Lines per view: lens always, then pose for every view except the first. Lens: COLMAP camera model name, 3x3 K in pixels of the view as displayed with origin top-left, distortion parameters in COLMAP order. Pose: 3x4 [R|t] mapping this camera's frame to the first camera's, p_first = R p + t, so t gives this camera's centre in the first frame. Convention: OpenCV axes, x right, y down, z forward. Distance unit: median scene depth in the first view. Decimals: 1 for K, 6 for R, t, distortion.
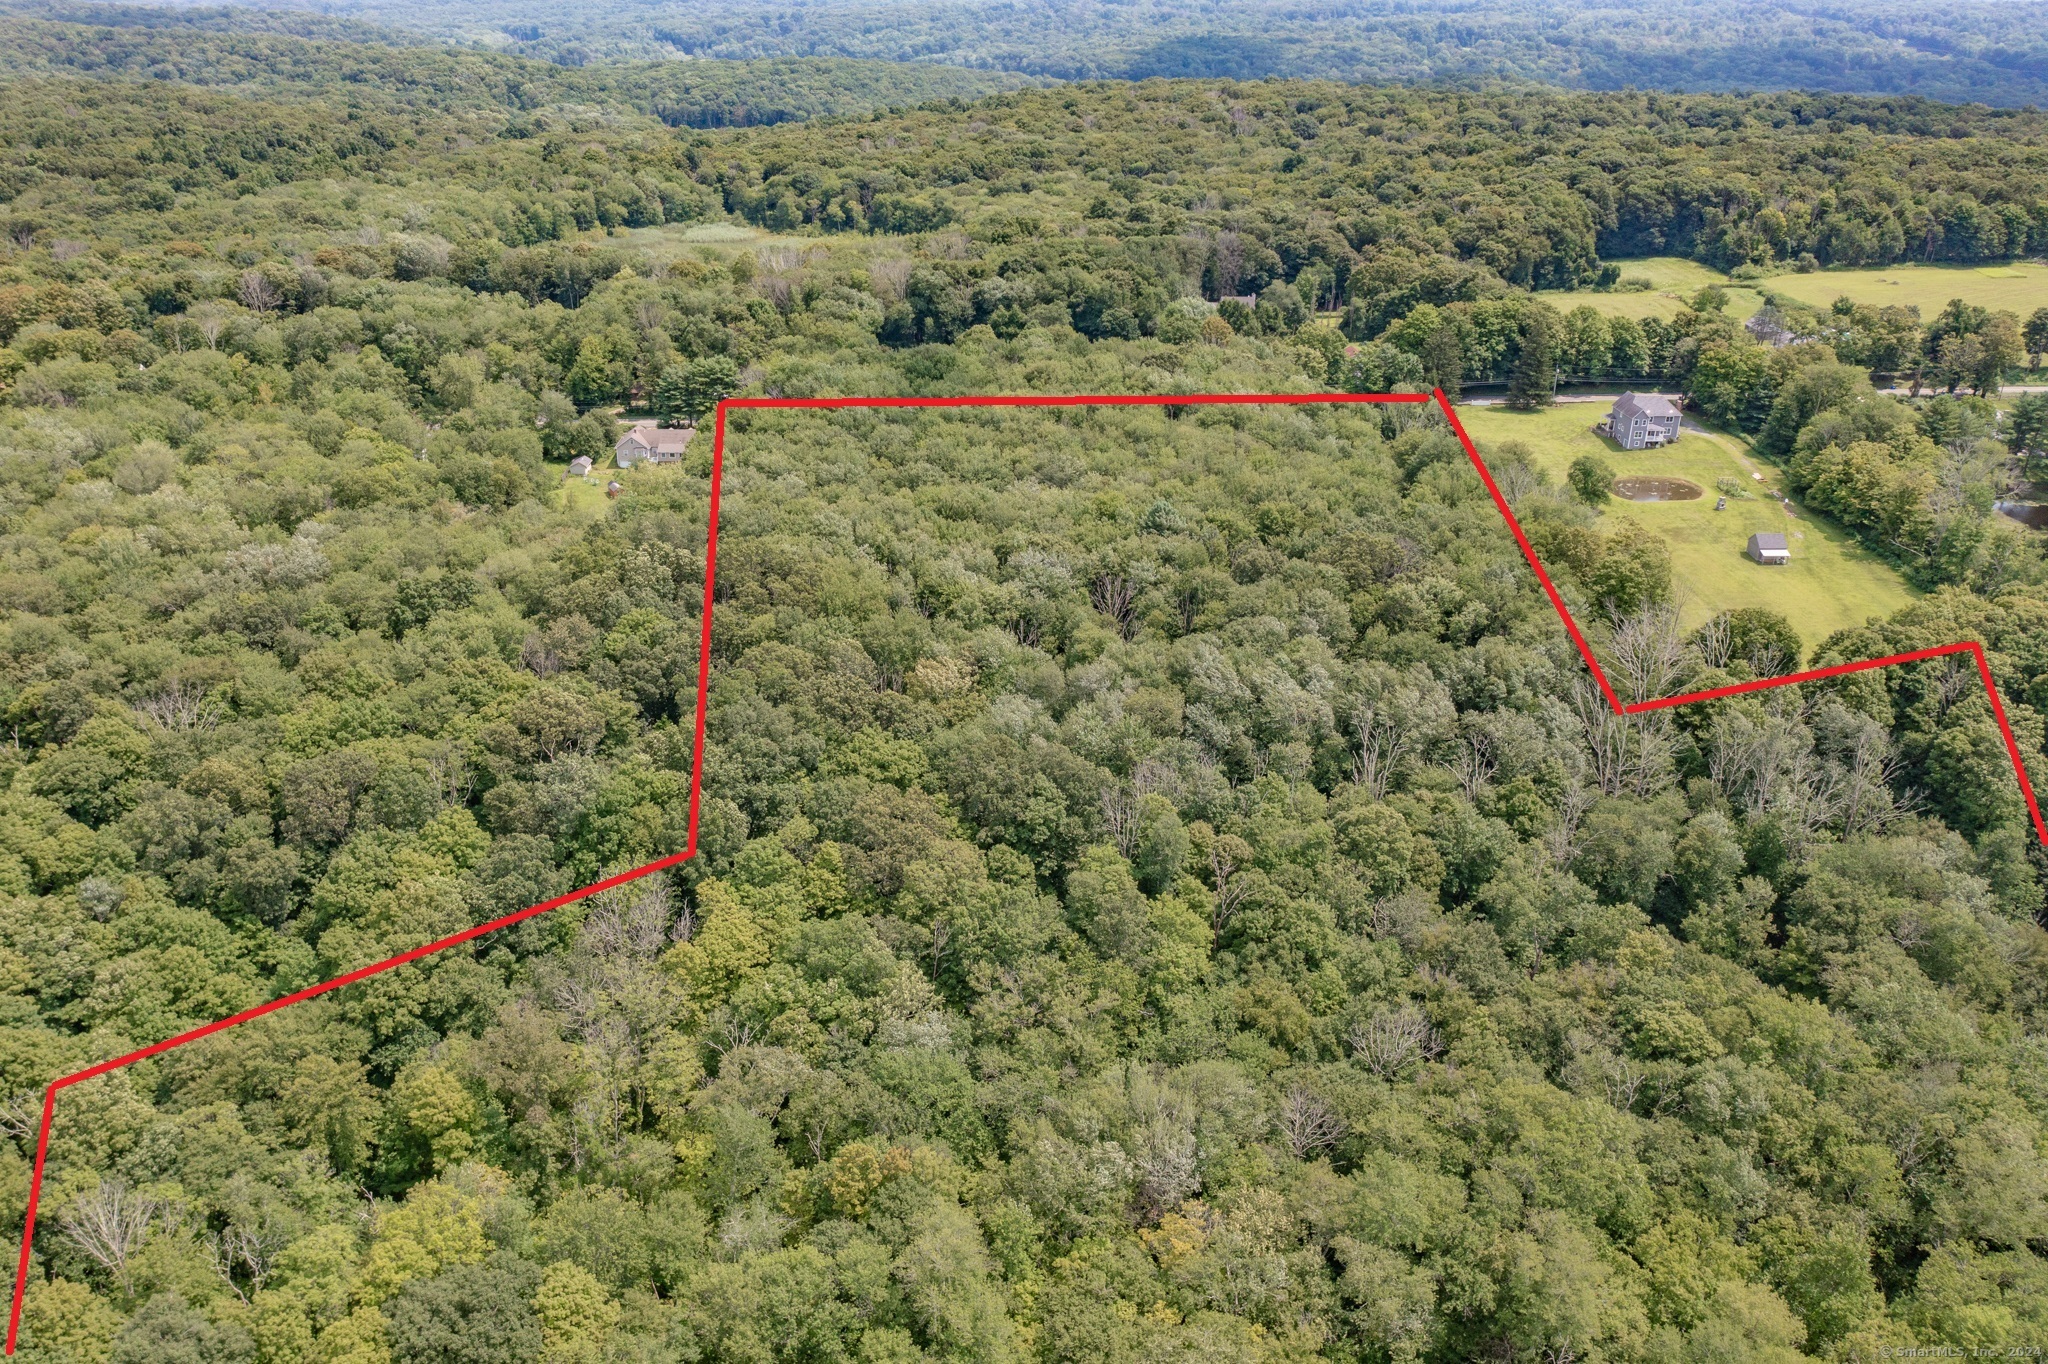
lens RADIAL K [[1634.2, 0, 1024.0], [0, 1634.2, 682.0], [0, 0, 1]] dist [-0.021220, 0.004432]
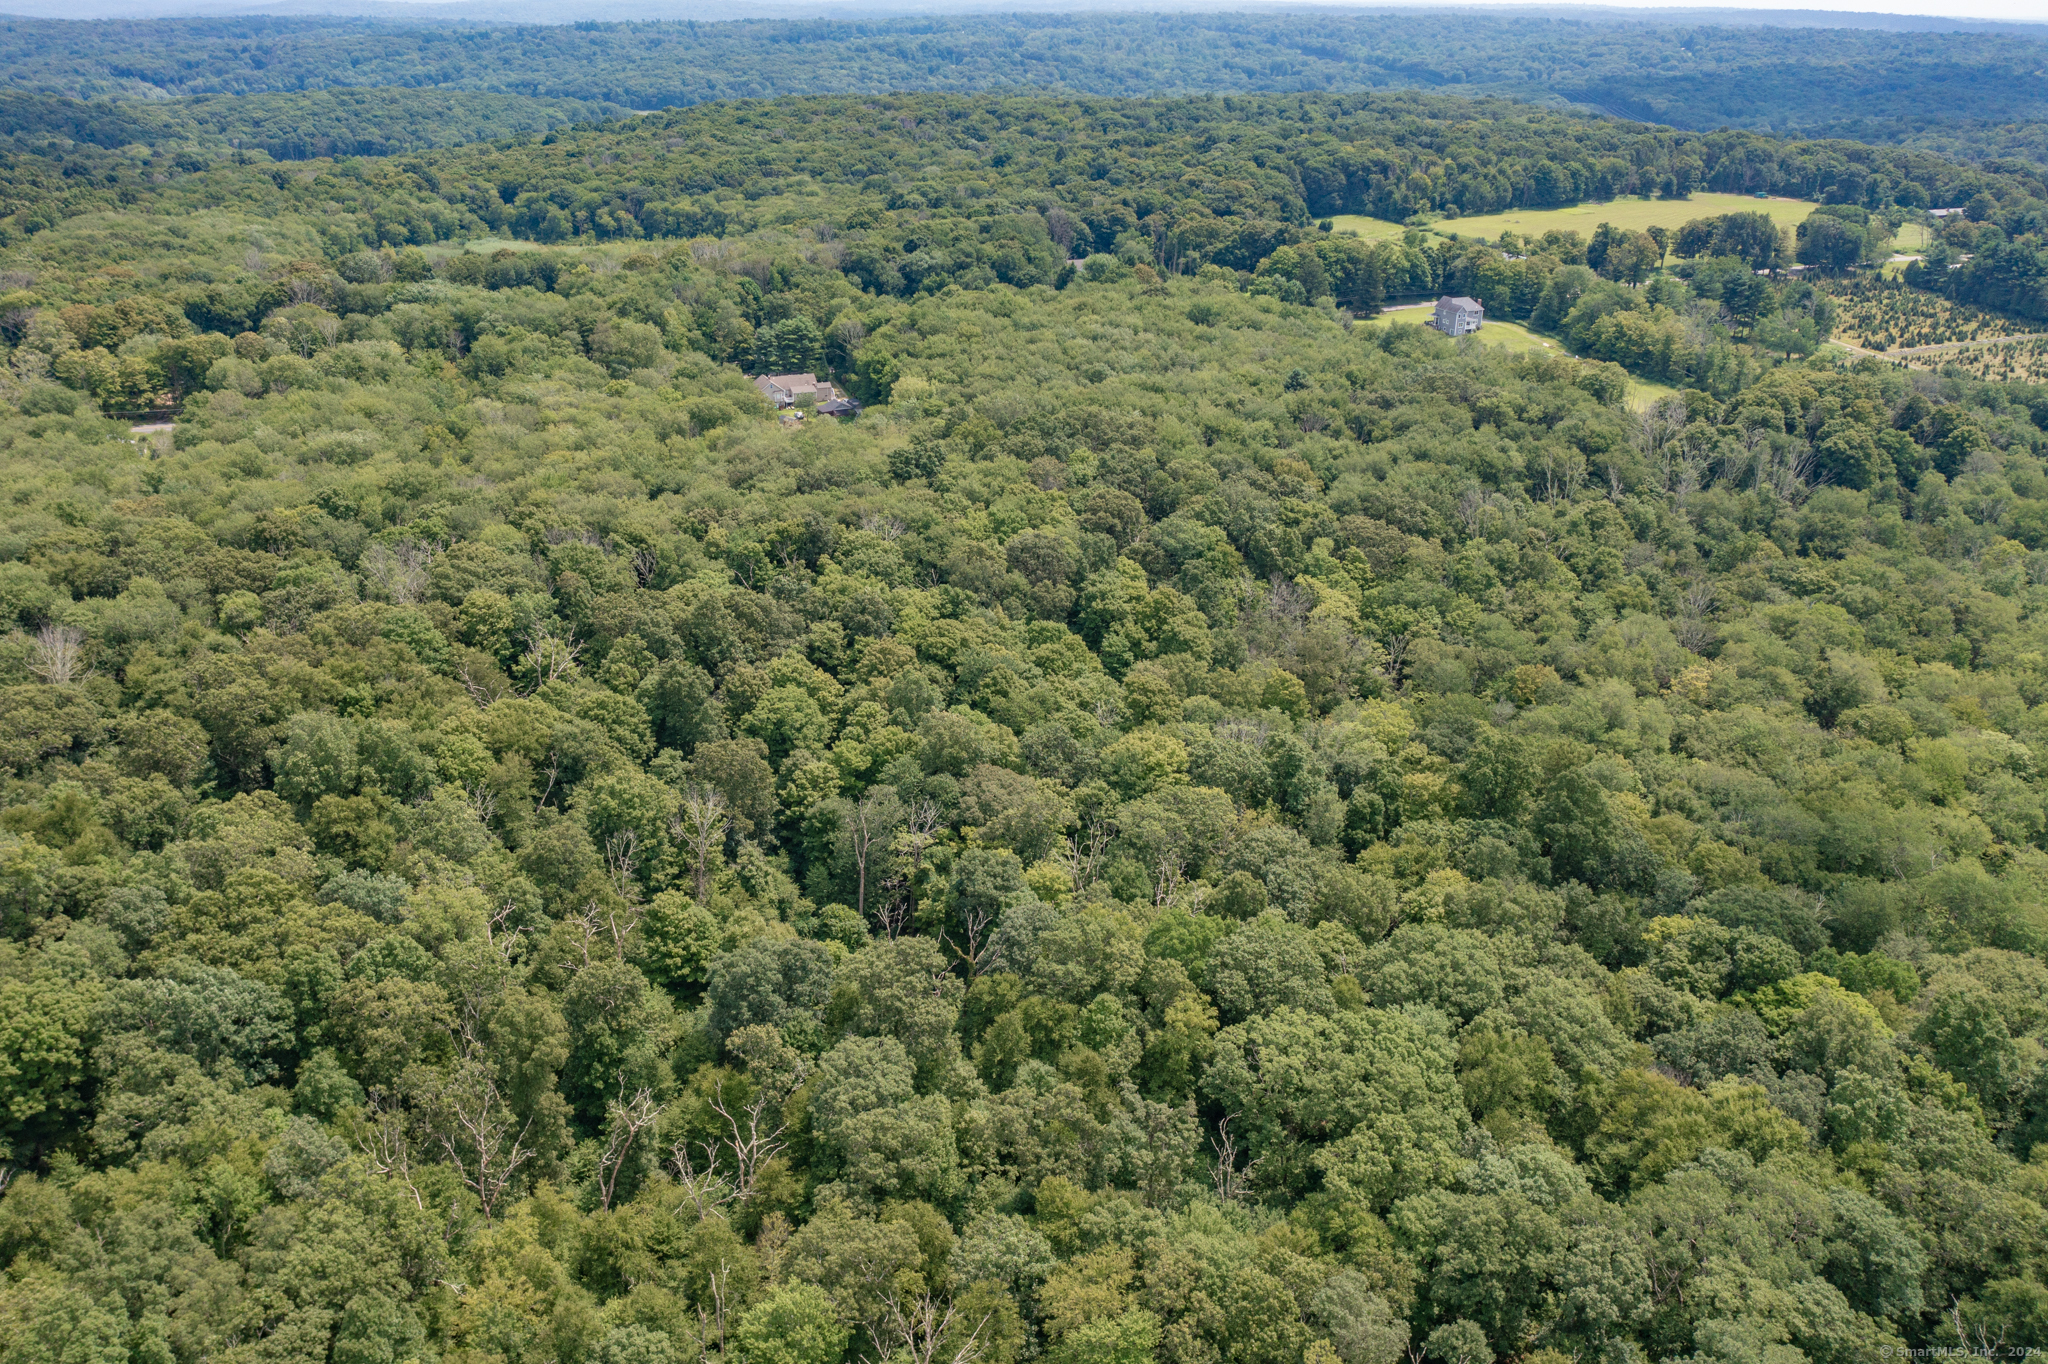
lens RADIAL K [[1634.2, 0, 1024.0], [0, 1634.2, 682.0], [0, 0, 1]] dist [-0.021220, 0.004432]
pose [[0.936020, -0.141052, 0.322447, -0.331246], [0.145308, 0.989326, 0.010963, 0.057813], [-0.320551, 0.036593, 0.946524, -0.138041]]
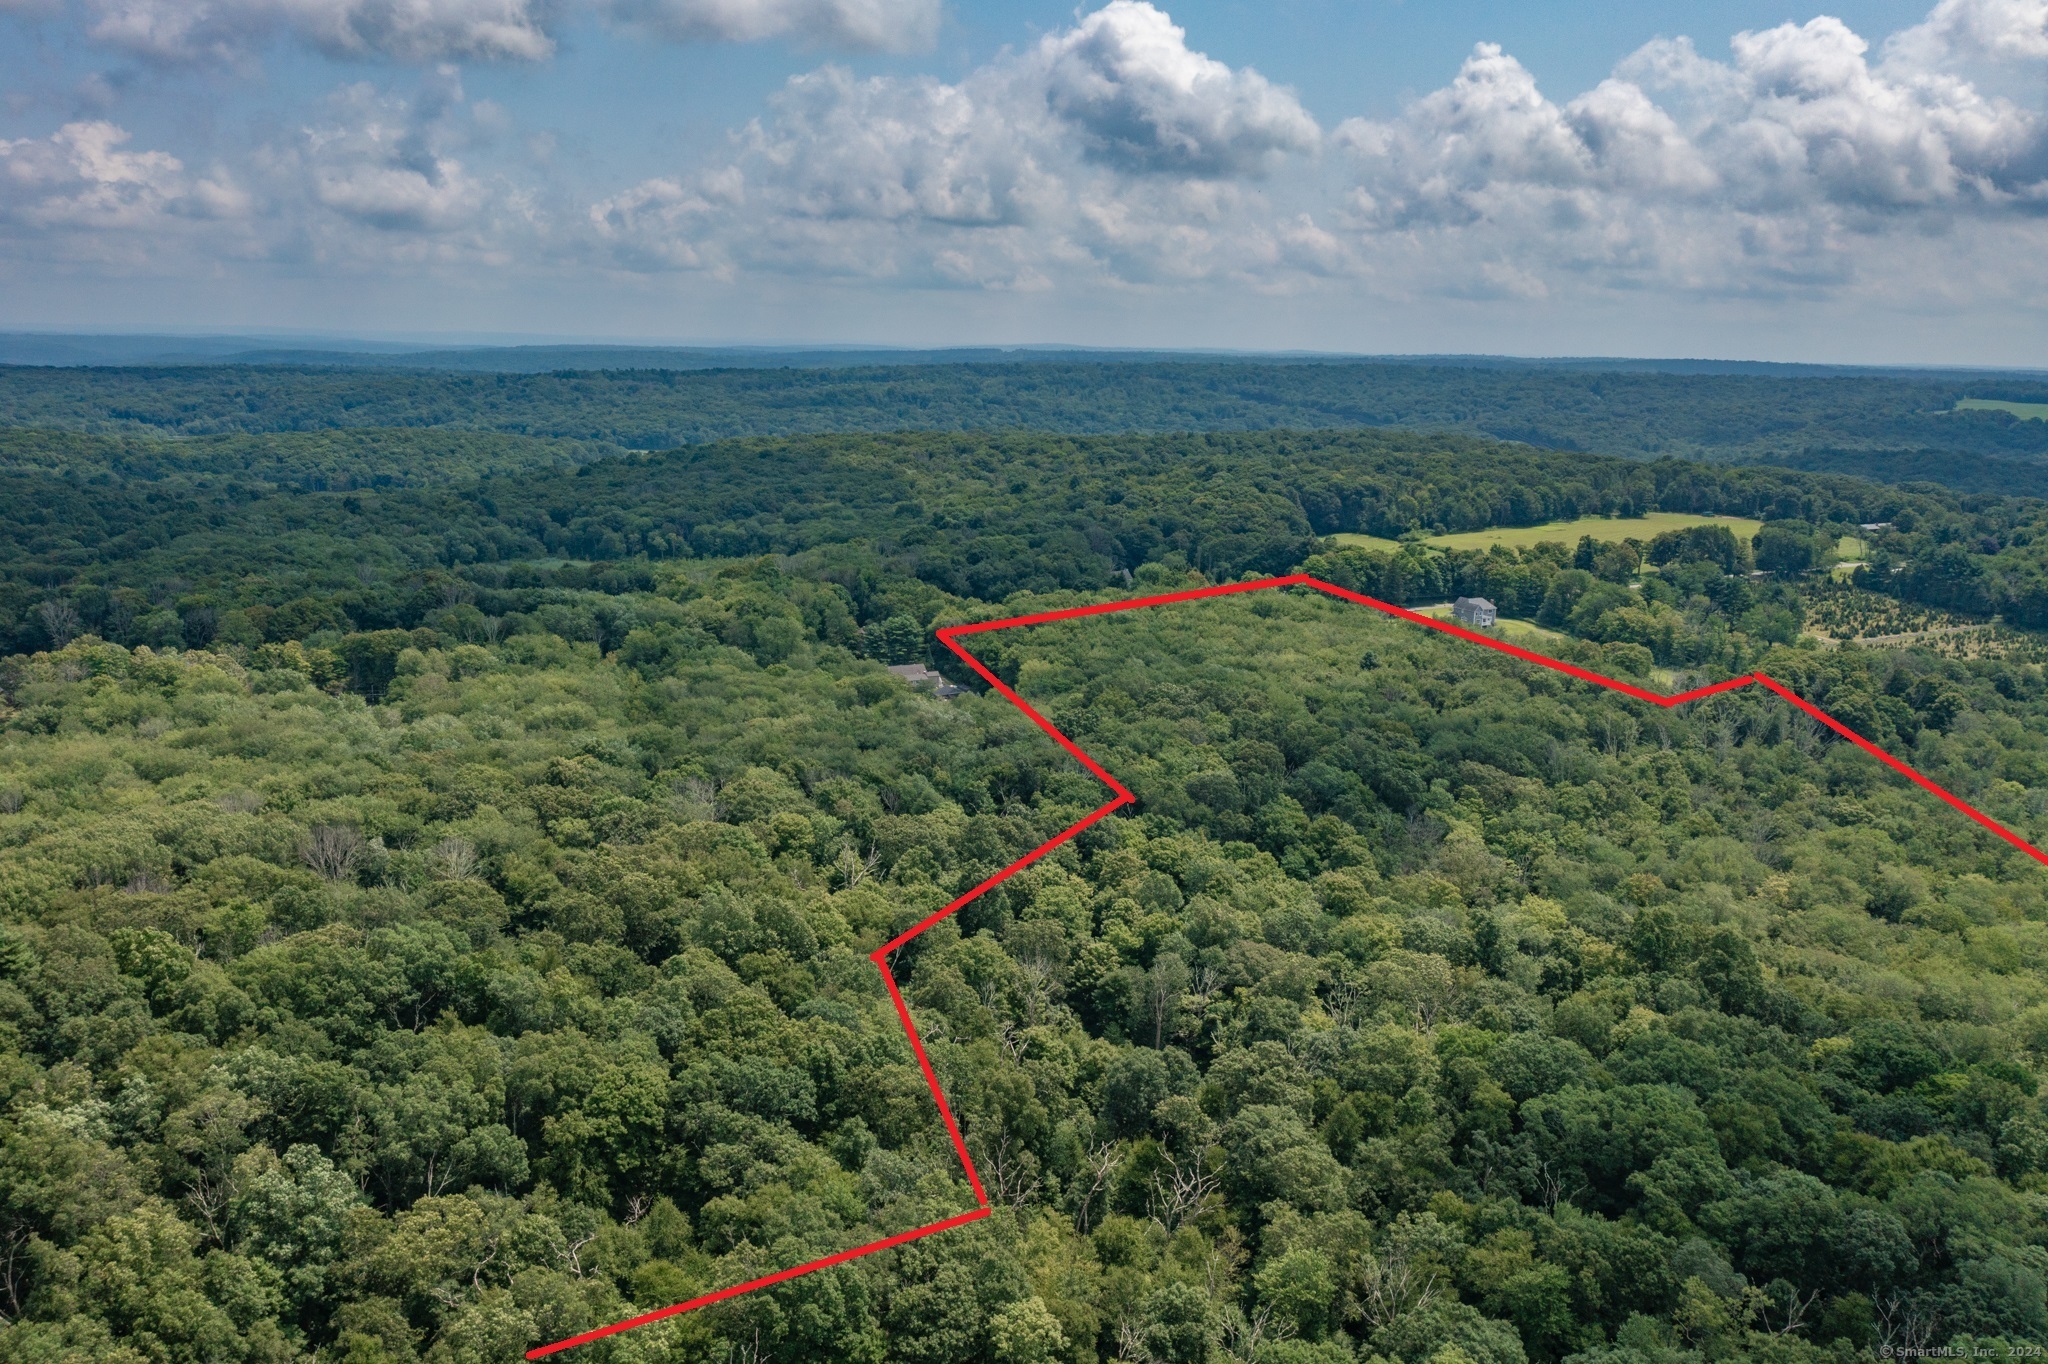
lens RADIAL K [[1654.3, 0, 1024.0], [0, 1654.3, 682.0], [0, 0, 1]] dist [-0.013644, -0.001974]
pose [[0.919037, -0.082215, 0.385501, -0.453163], [0.161773, 0.970515, -0.178688, 0.083320], [-0.359444, 0.226585, 0.905240, -0.190809]]
